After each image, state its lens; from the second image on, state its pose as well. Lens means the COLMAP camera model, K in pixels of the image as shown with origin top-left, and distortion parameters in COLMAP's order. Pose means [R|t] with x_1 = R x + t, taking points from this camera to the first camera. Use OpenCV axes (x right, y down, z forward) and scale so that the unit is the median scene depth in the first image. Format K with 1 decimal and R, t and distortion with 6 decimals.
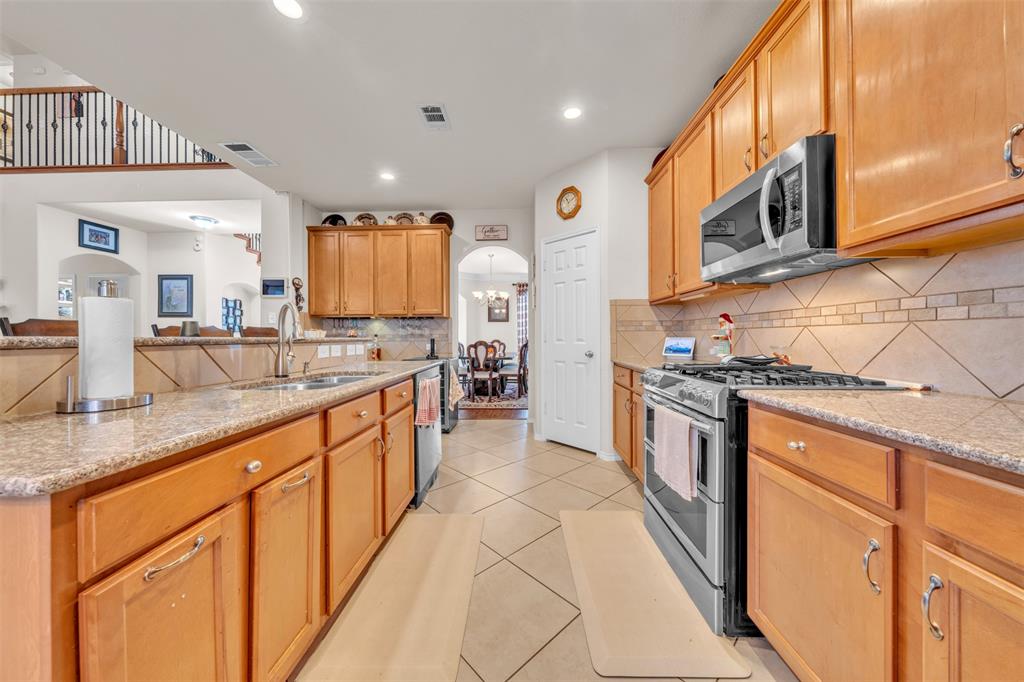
lens RADIAL K [[354.8, 0, 512.0], [0, 354.8, 341.0], [0, 0, 1]] dist [0.000100, -0.000071]
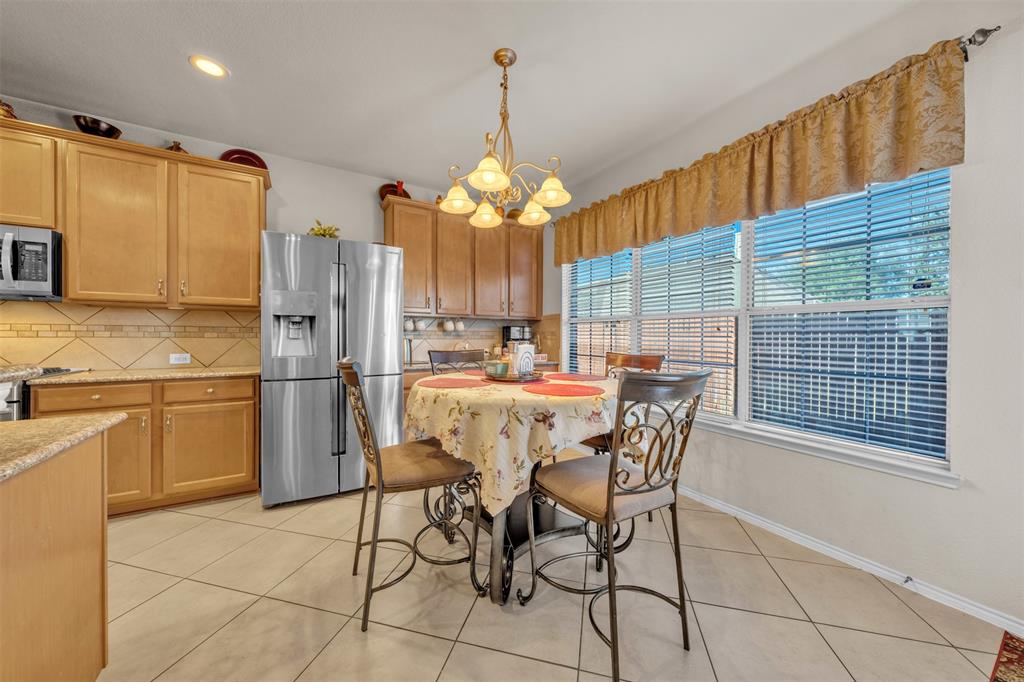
lens RADIAL K [[354.8, 0, 512.0], [0, 354.8, 341.0], [0, 0, 1]] dist [0.000100, -0.000071]
pose [[-0.538937, -0.001478, 0.842345, -1.723131], [0.011441, 0.999893, 0.009075, -0.022797], [-0.842268, 0.014528, -0.538863, 0.031785]]
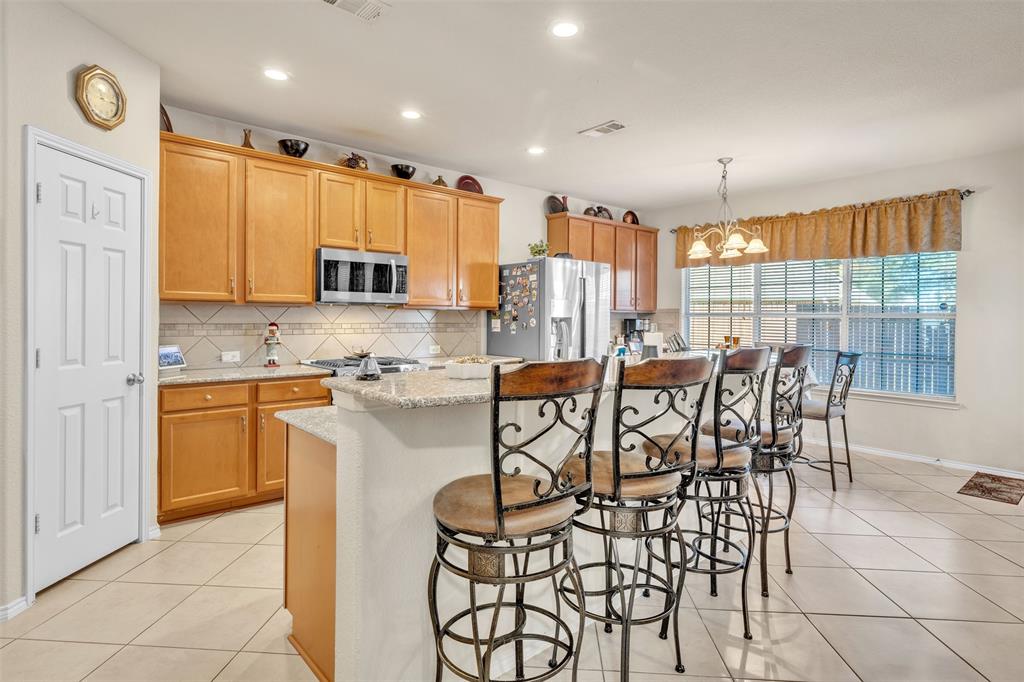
lens RADIAL K [[544.2, 0, 518.7], [0, 544.2, 324.1], [0, 0, 1]] dist [0.018159, -0.000062]
pose [[-0.688293, 0.002007, 0.725430, -2.162689], [0.008461, 0.999950, 0.005262, -0.122753], [-0.725384, 0.009760, -0.688275, 2.767023]]
